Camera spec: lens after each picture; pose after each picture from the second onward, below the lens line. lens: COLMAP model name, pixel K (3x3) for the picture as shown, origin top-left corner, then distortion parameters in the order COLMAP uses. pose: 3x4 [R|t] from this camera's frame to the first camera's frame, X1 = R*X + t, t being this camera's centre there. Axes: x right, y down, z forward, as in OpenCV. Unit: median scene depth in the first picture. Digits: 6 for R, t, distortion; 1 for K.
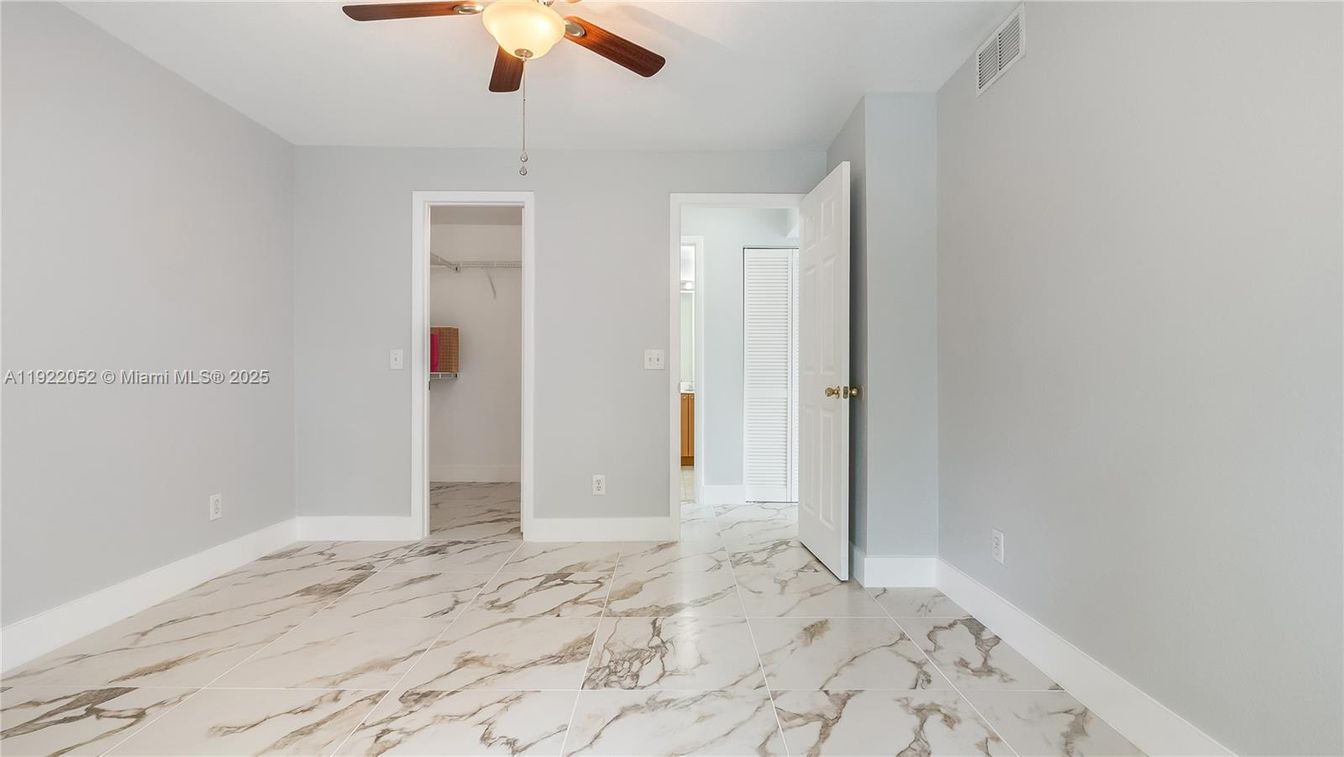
lens RADIAL K [[637.6, 0, 663.7], [0, 637.6, 356.9], [0, 0, 1]] dist [-0.003477, -0.000305]
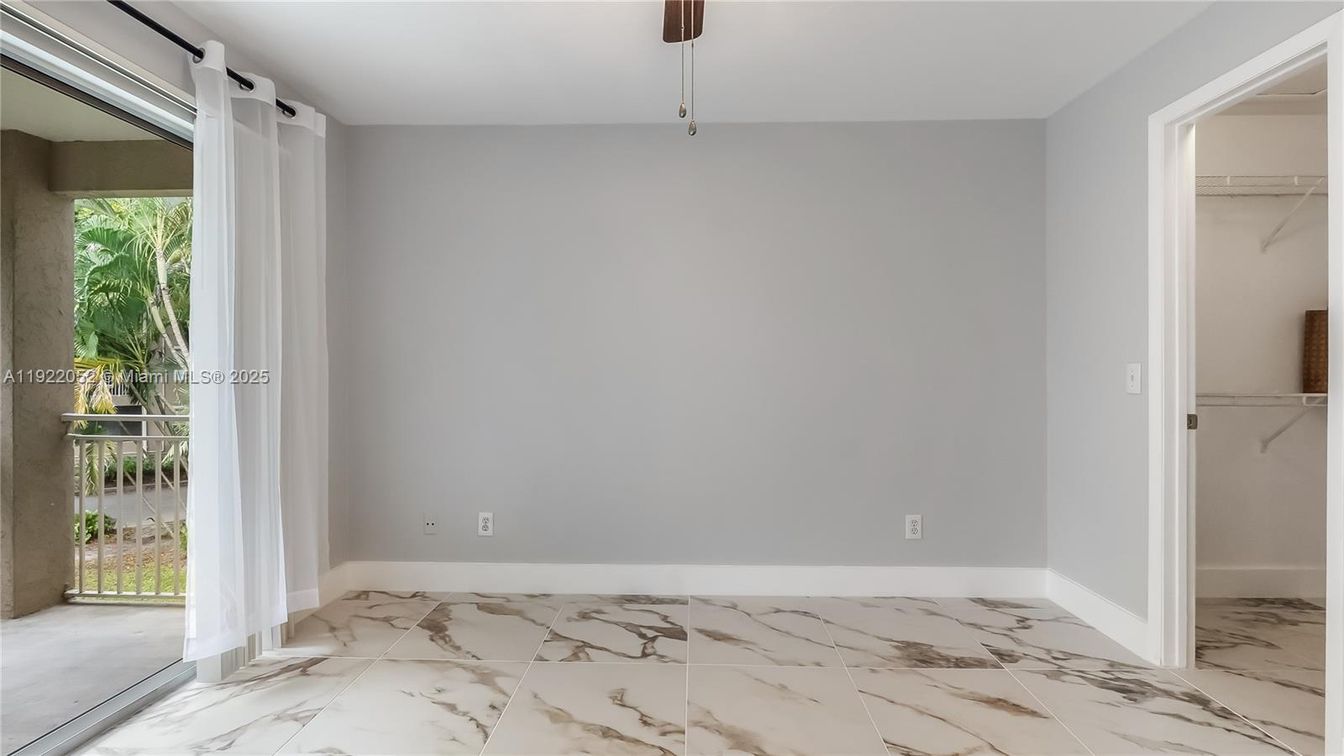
lens RADIAL K [[626.7, 0, 672.0], [0, 626.7, 378.0], [0, 0, 1]] dist [-0.003730, -0.000428]
pose [[-0.018056, 0.013941, -0.999740, 0.282584], [0.026990, 0.999545, 0.013451, -0.023682], [0.999473, -0.026740, -0.018424, 0.625828]]
